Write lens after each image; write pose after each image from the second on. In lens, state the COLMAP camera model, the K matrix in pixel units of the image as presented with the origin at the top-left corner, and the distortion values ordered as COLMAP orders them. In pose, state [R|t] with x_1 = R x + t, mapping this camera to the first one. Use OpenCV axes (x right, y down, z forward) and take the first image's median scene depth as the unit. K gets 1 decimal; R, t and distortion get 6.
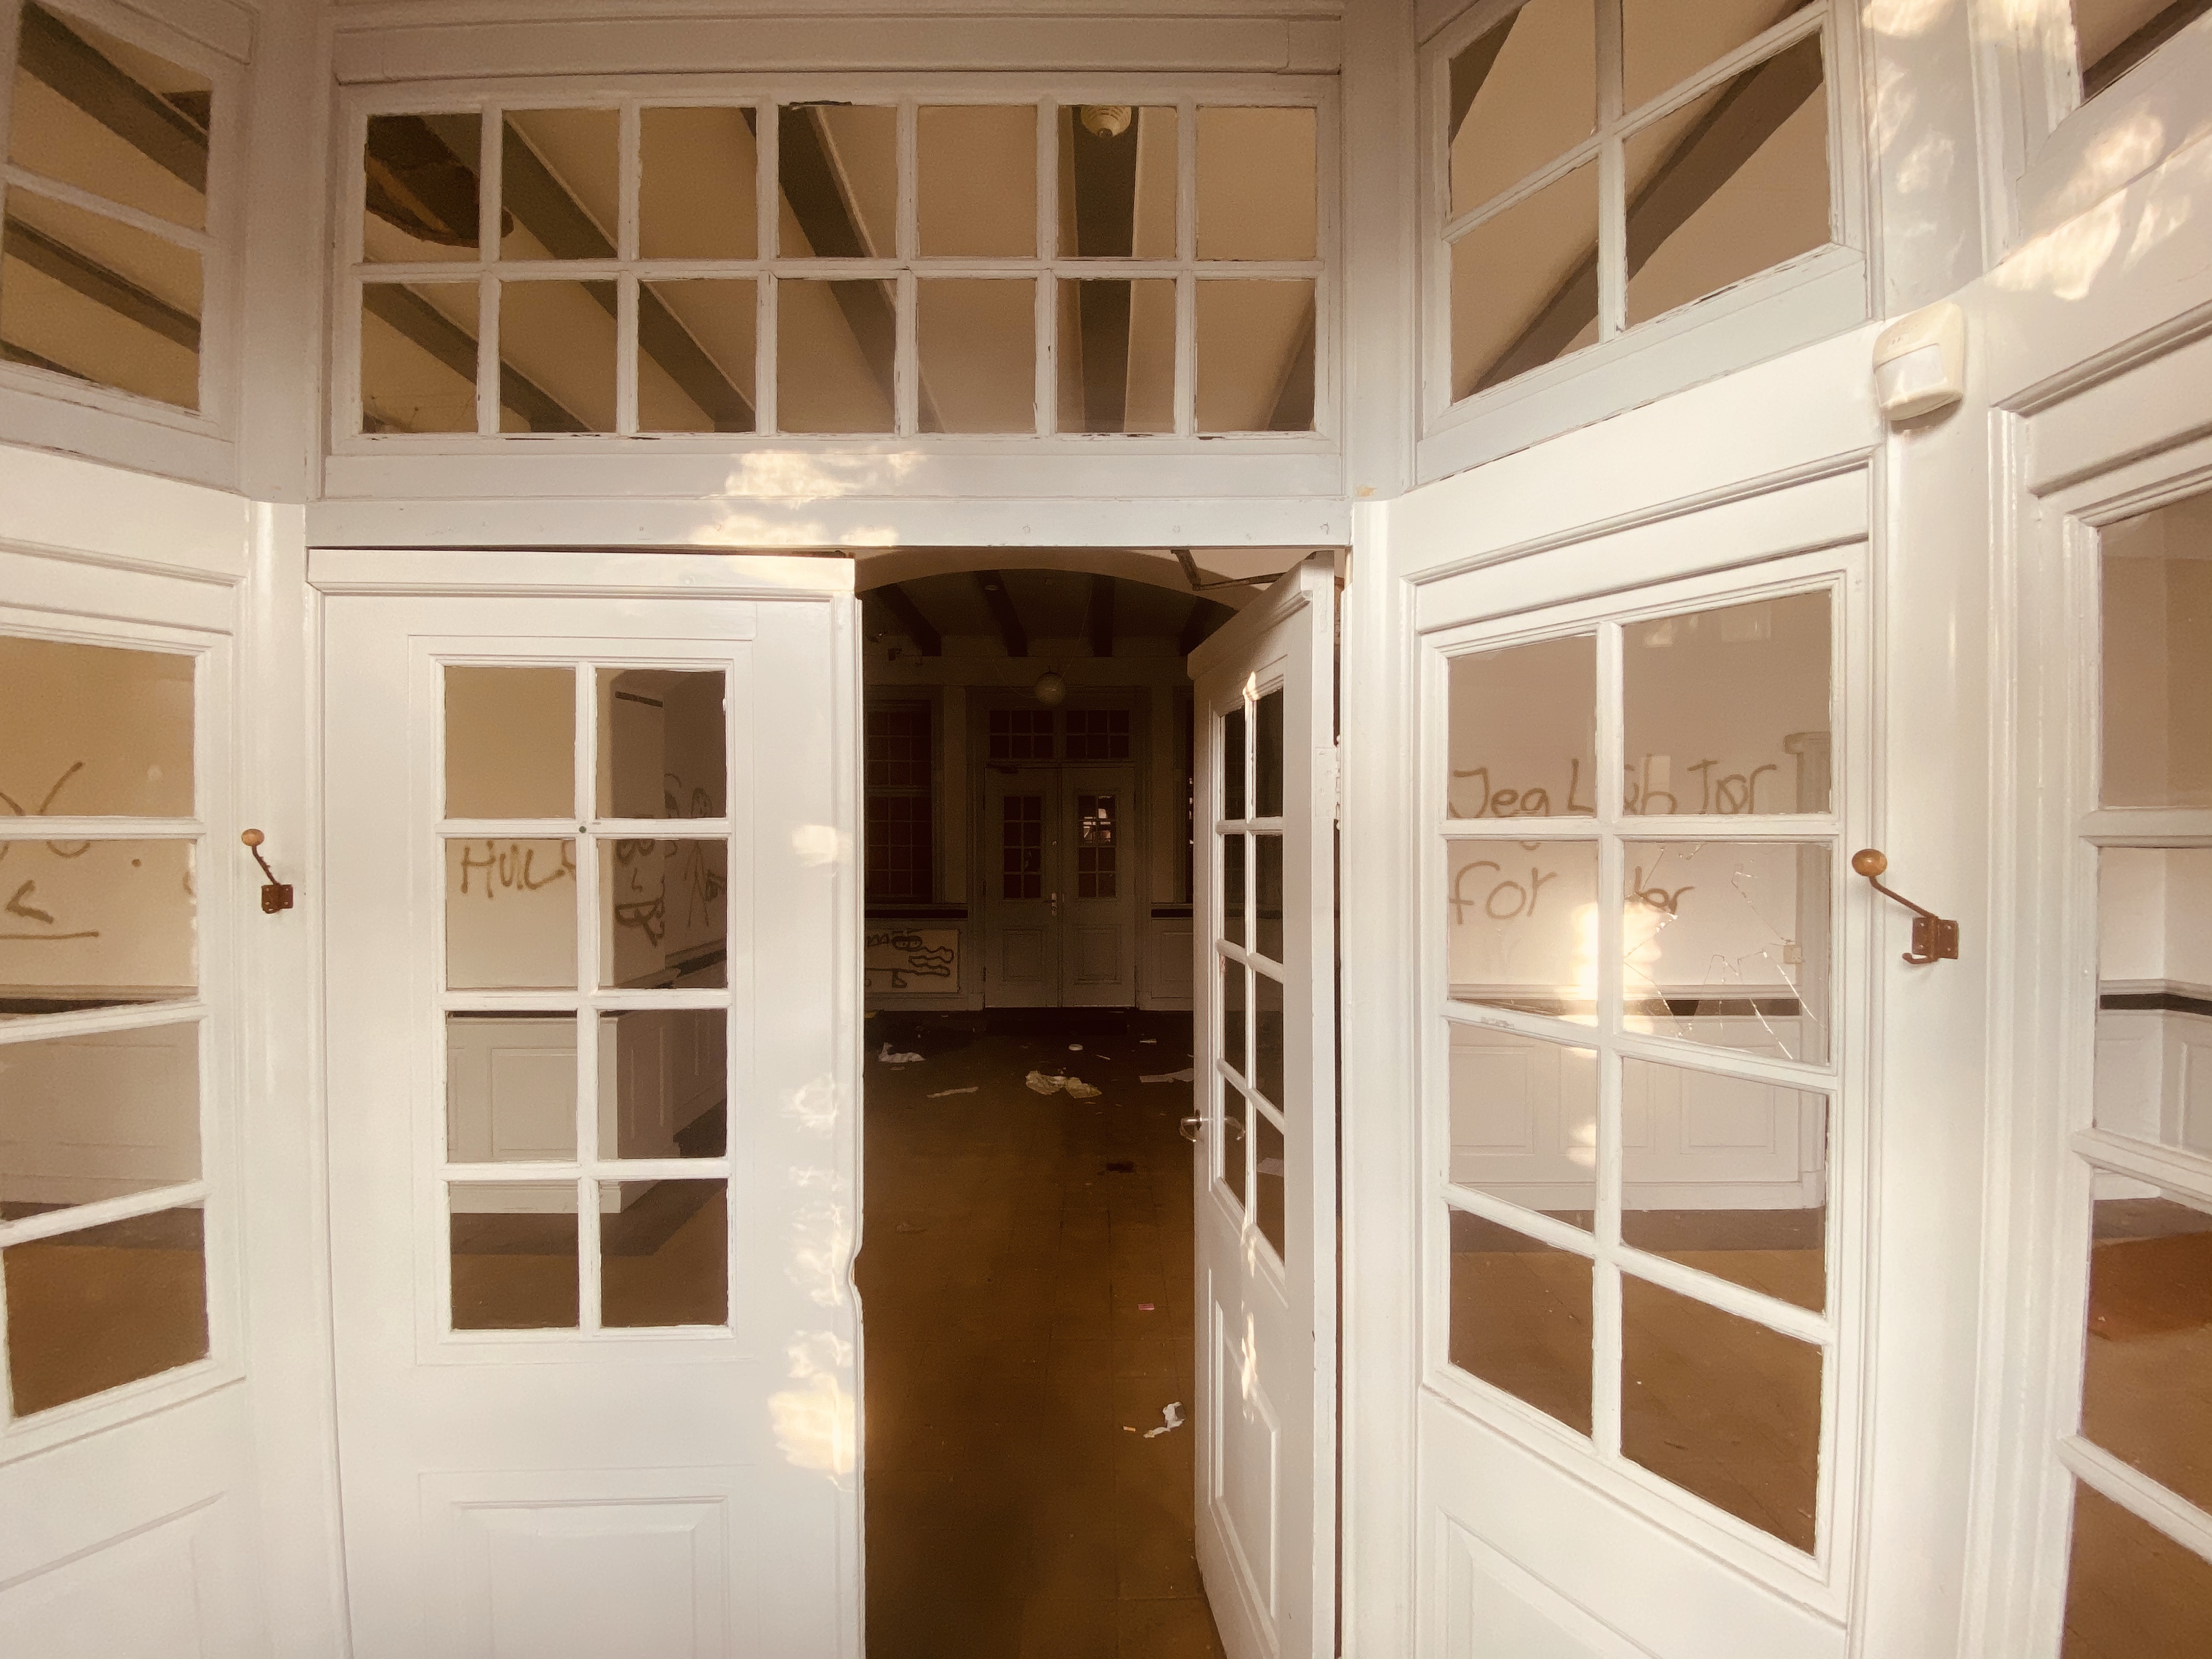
lens RADIAL K [[892.4, 0, 1105.0], [0, 892.4, 827.5], [0, 0, 1]] dist [0.008000, -0.014088]
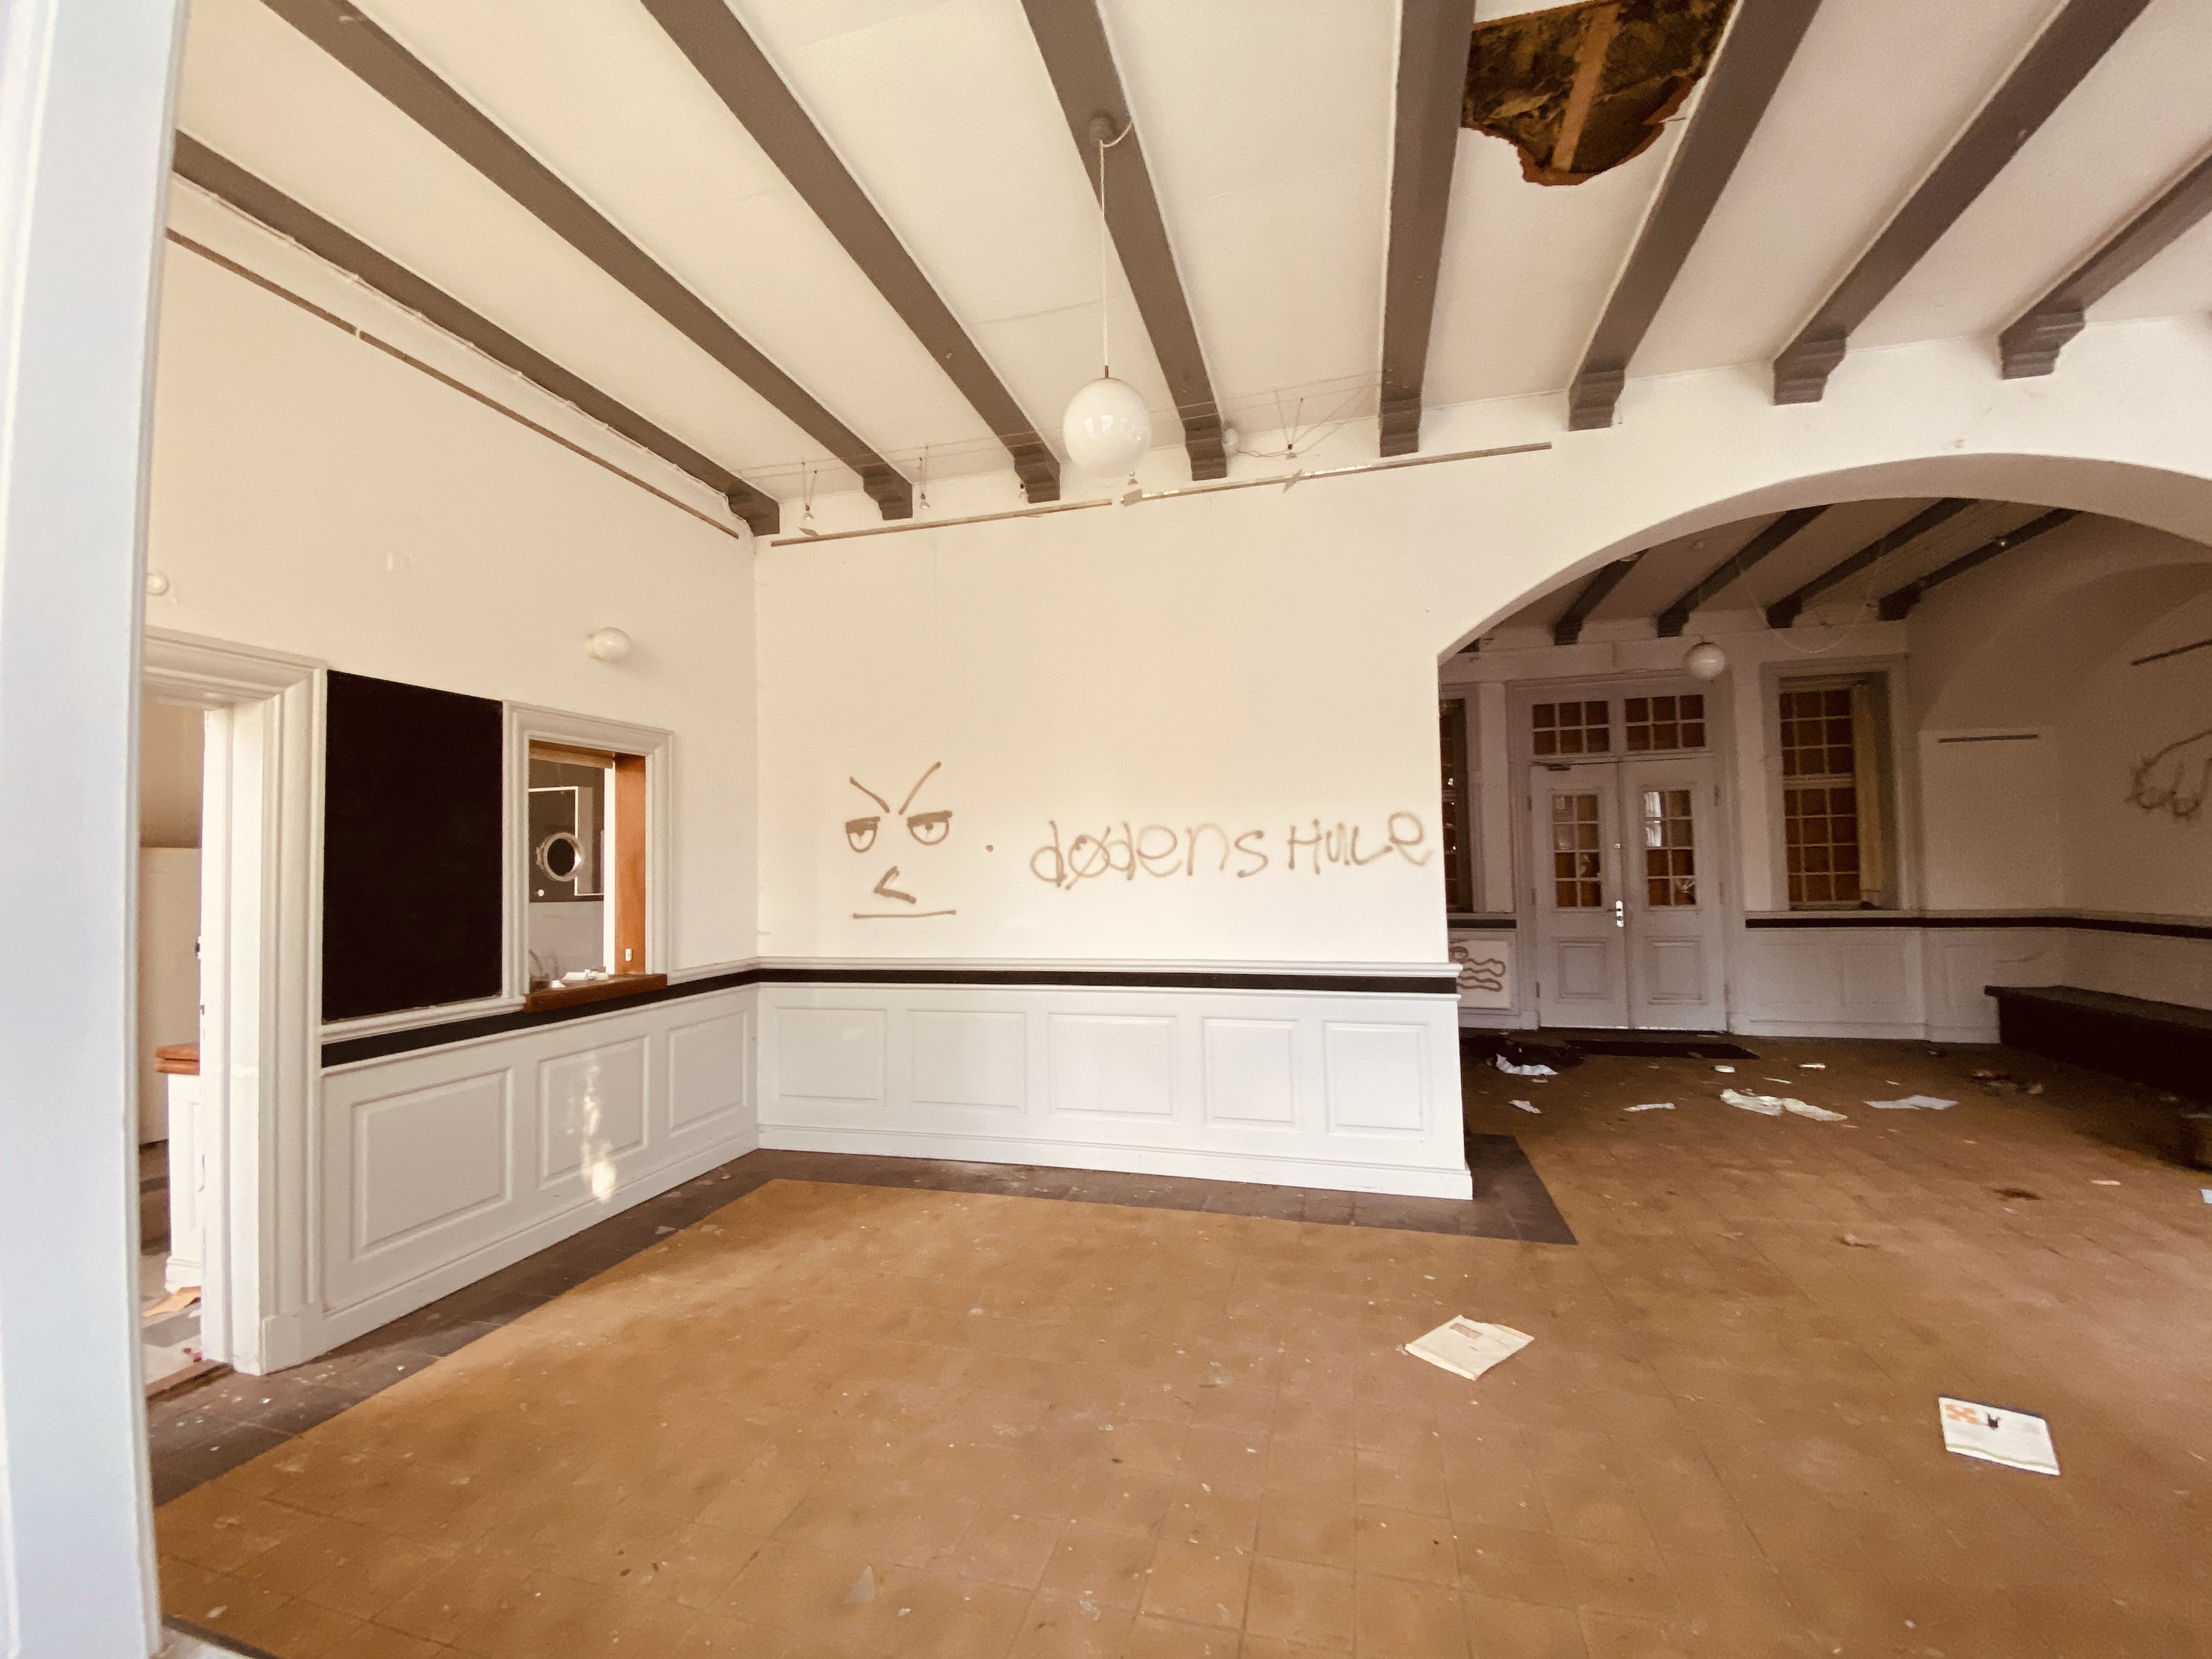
lens RADIAL K [[892.4, 0, 1089.2], [0, 892.4, 837.7], [0, 0, 1]] dist [0.008000, -0.014088]
pose [[0.957548, -0.025441, -0.287150, -0.496420], [0.016062, 0.999259, -0.034971, 0.052252], [0.287827, 0.028874, 0.957247, -0.036891]]
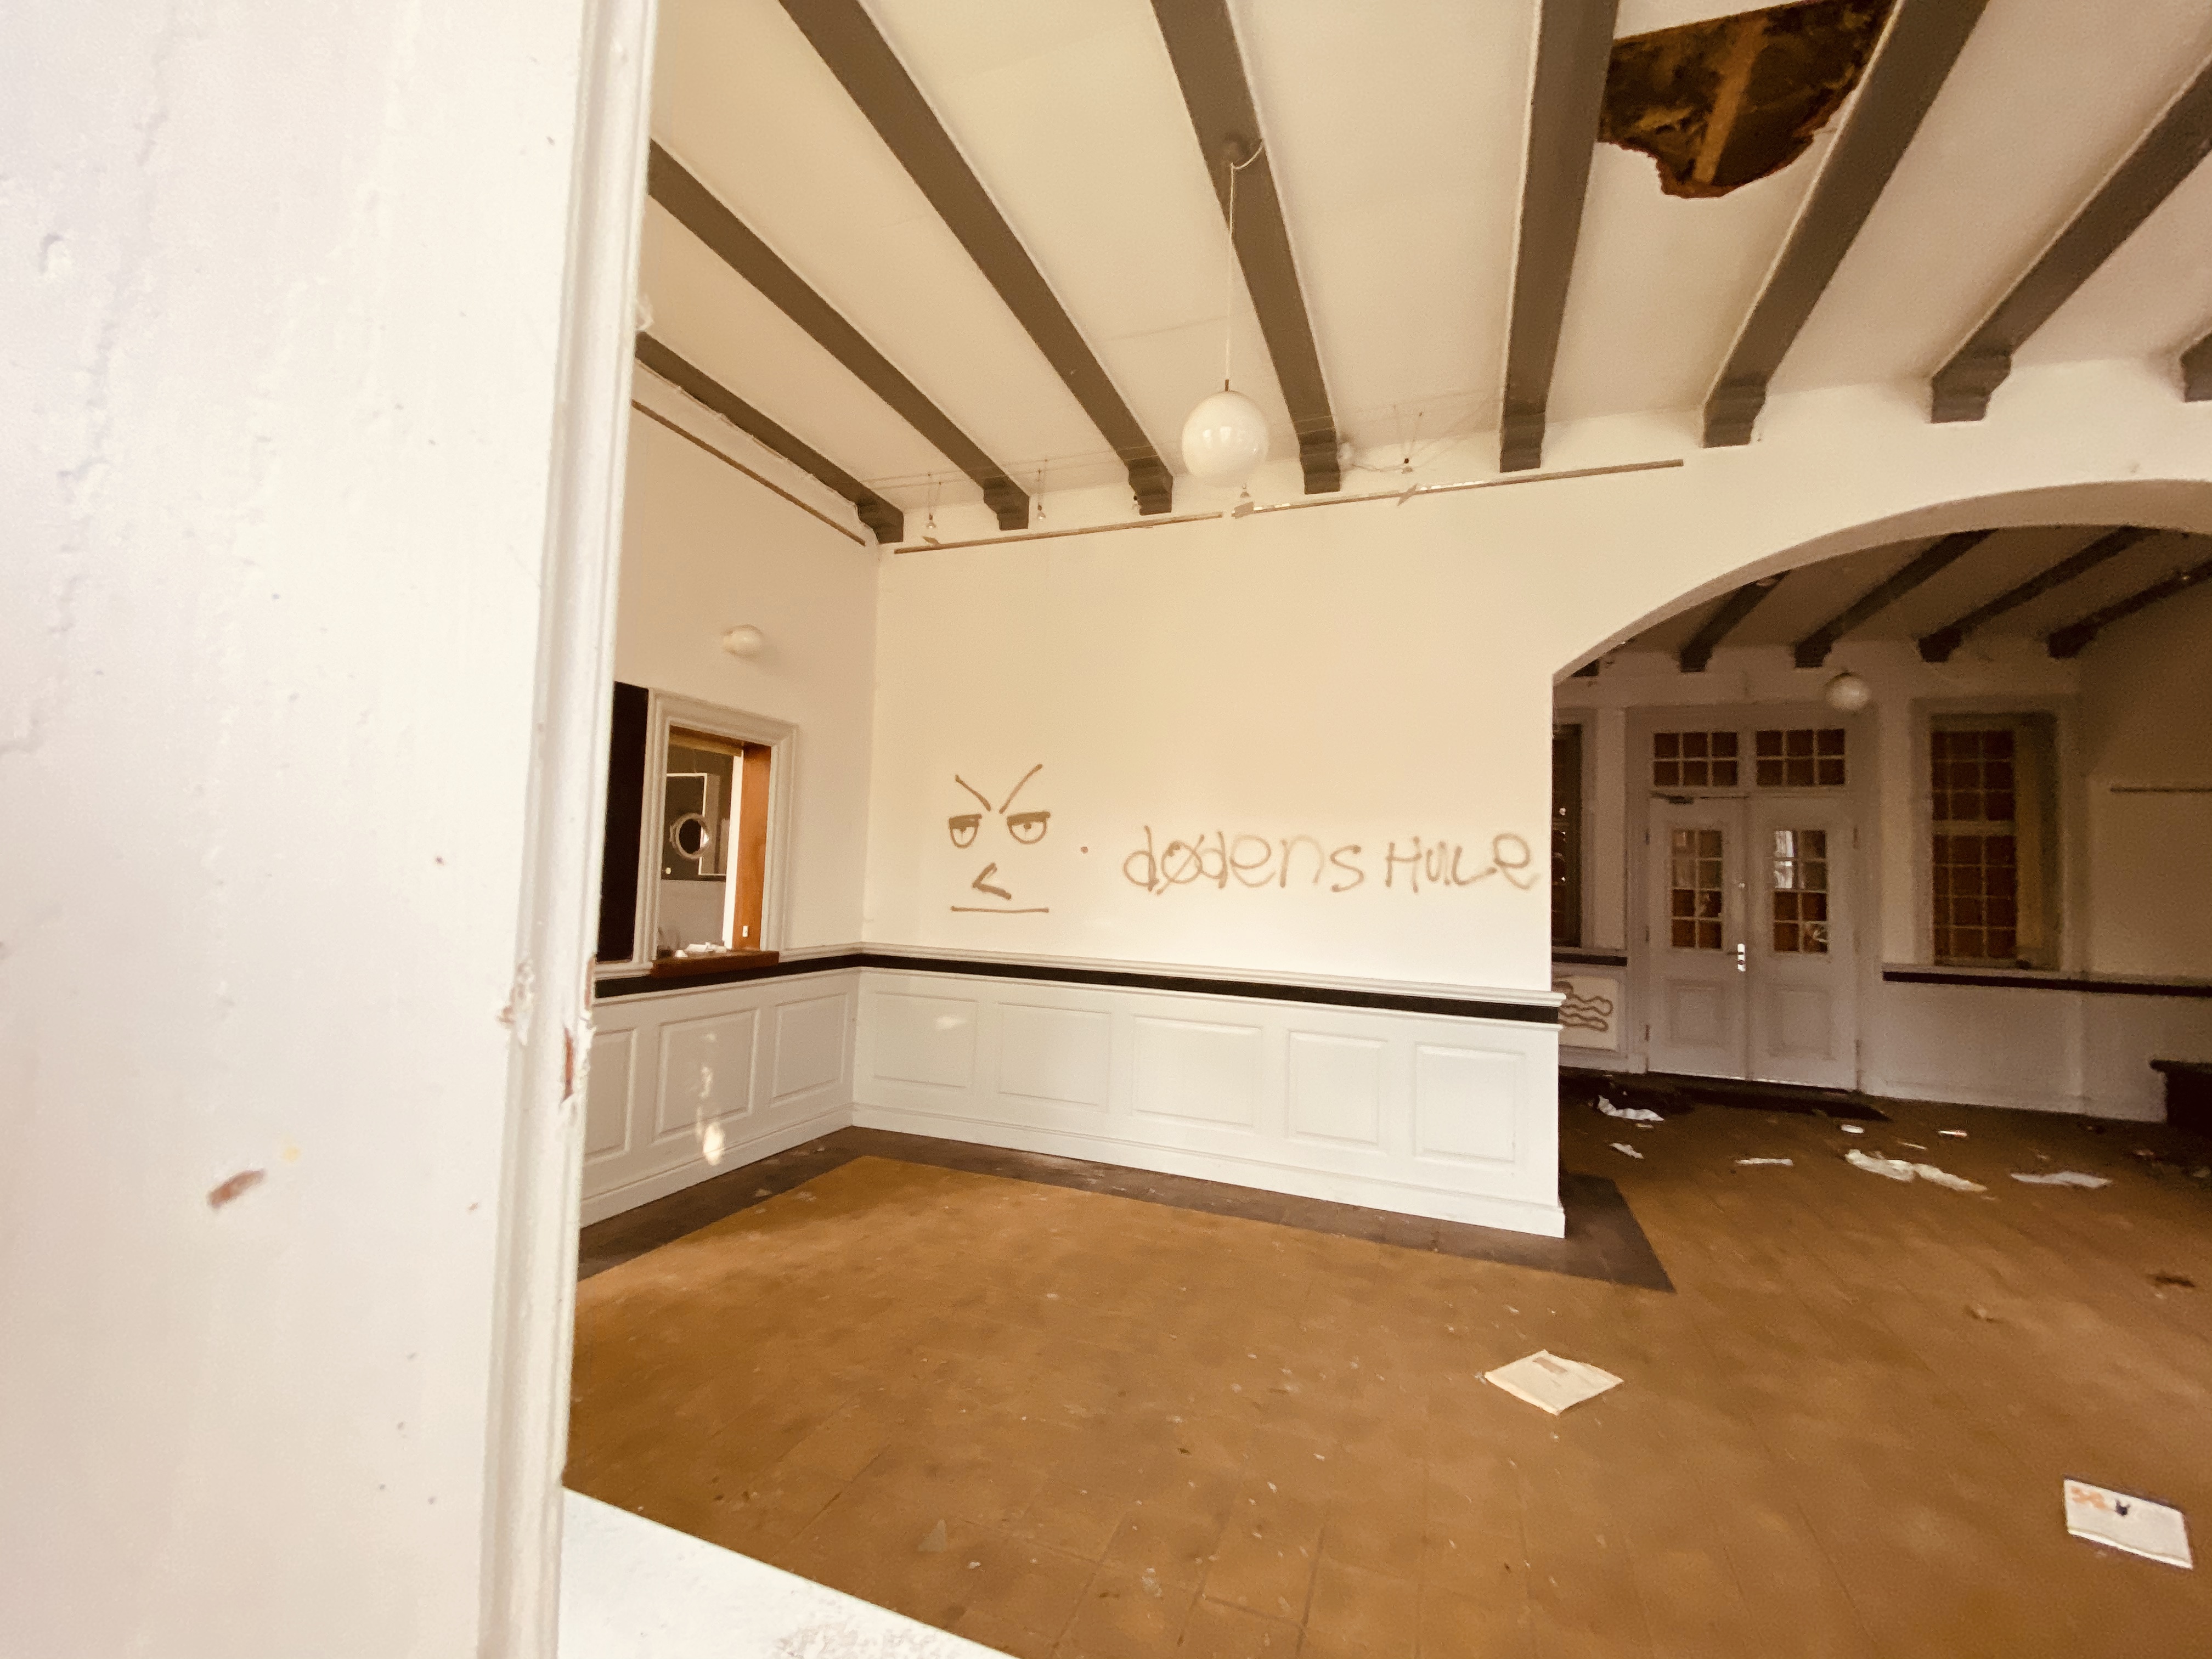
lens RADIAL K [[892.4, 0, 1089.6], [0, 892.4, 840.2], [0, 0, 1]] dist [0.008000, -0.014088]
pose [[0.924155, 0.017604, -0.381613, -0.496287], [-0.038736, 0.998107, -0.047764, 0.062845], [0.380050, 0.058923, 0.923087, -0.051876]]
